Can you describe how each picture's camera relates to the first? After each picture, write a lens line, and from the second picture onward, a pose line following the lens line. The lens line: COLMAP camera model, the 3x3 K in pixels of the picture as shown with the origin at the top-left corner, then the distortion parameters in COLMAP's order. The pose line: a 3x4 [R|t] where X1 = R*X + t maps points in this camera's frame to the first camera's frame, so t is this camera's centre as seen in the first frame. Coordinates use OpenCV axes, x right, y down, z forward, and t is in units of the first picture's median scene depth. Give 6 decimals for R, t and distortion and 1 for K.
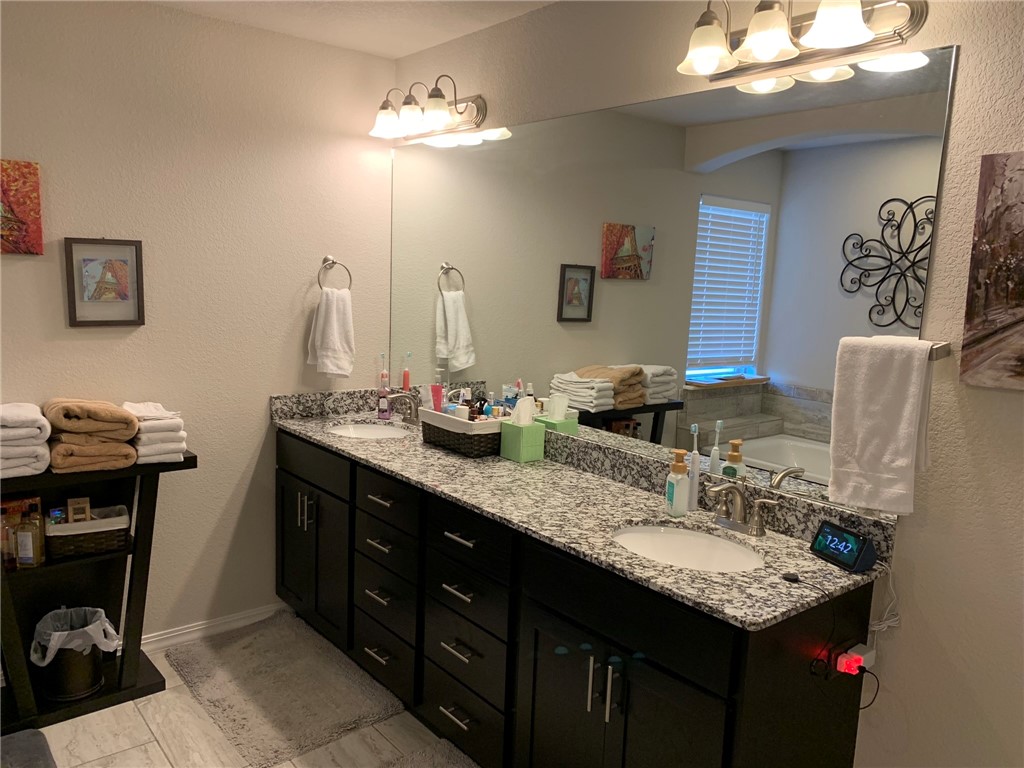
lens RADIAL K [[782.6, 0, 510.0], [0, 782.6, 366.8], [0, 0, 1]] dist [0.114919, -0.219335]
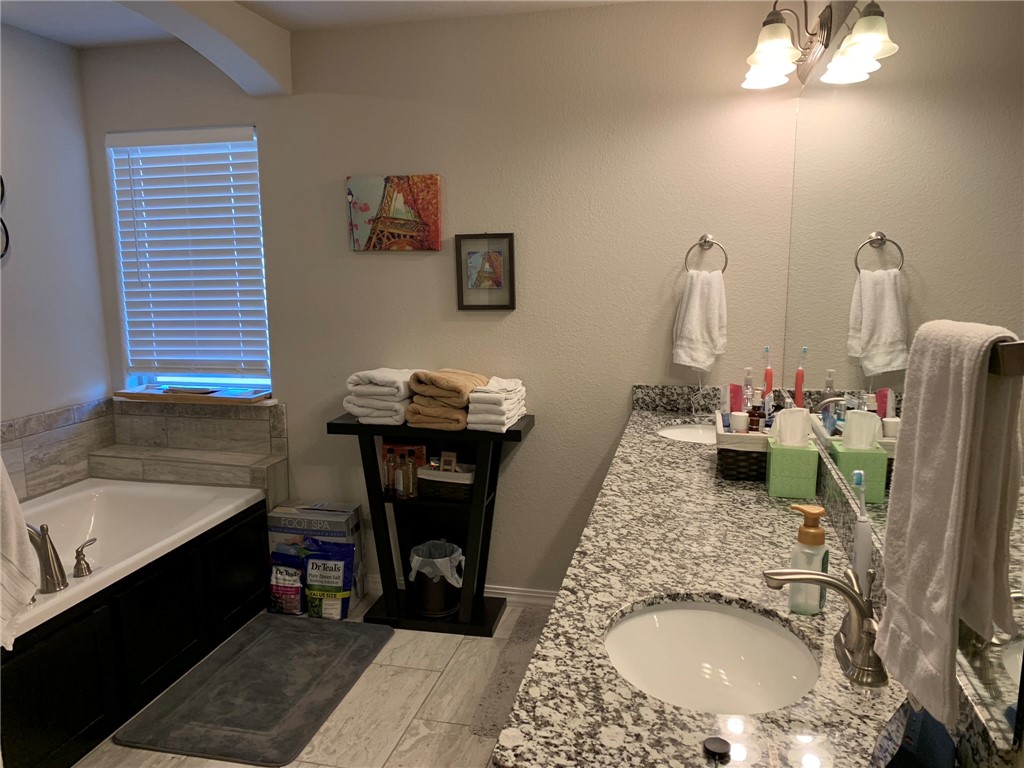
lens RADIAL K [[780.8, 0, 495.2], [0, 780.8, 389.4], [0, 0, 1]] dist [0.012645, -0.011137]
pose [[0.588466, 0.086250, -0.803908, 0.455153], [-0.062543, 0.996171, 0.061096, -0.006490], [0.806099, 0.014326, 0.591607, 0.363252]]
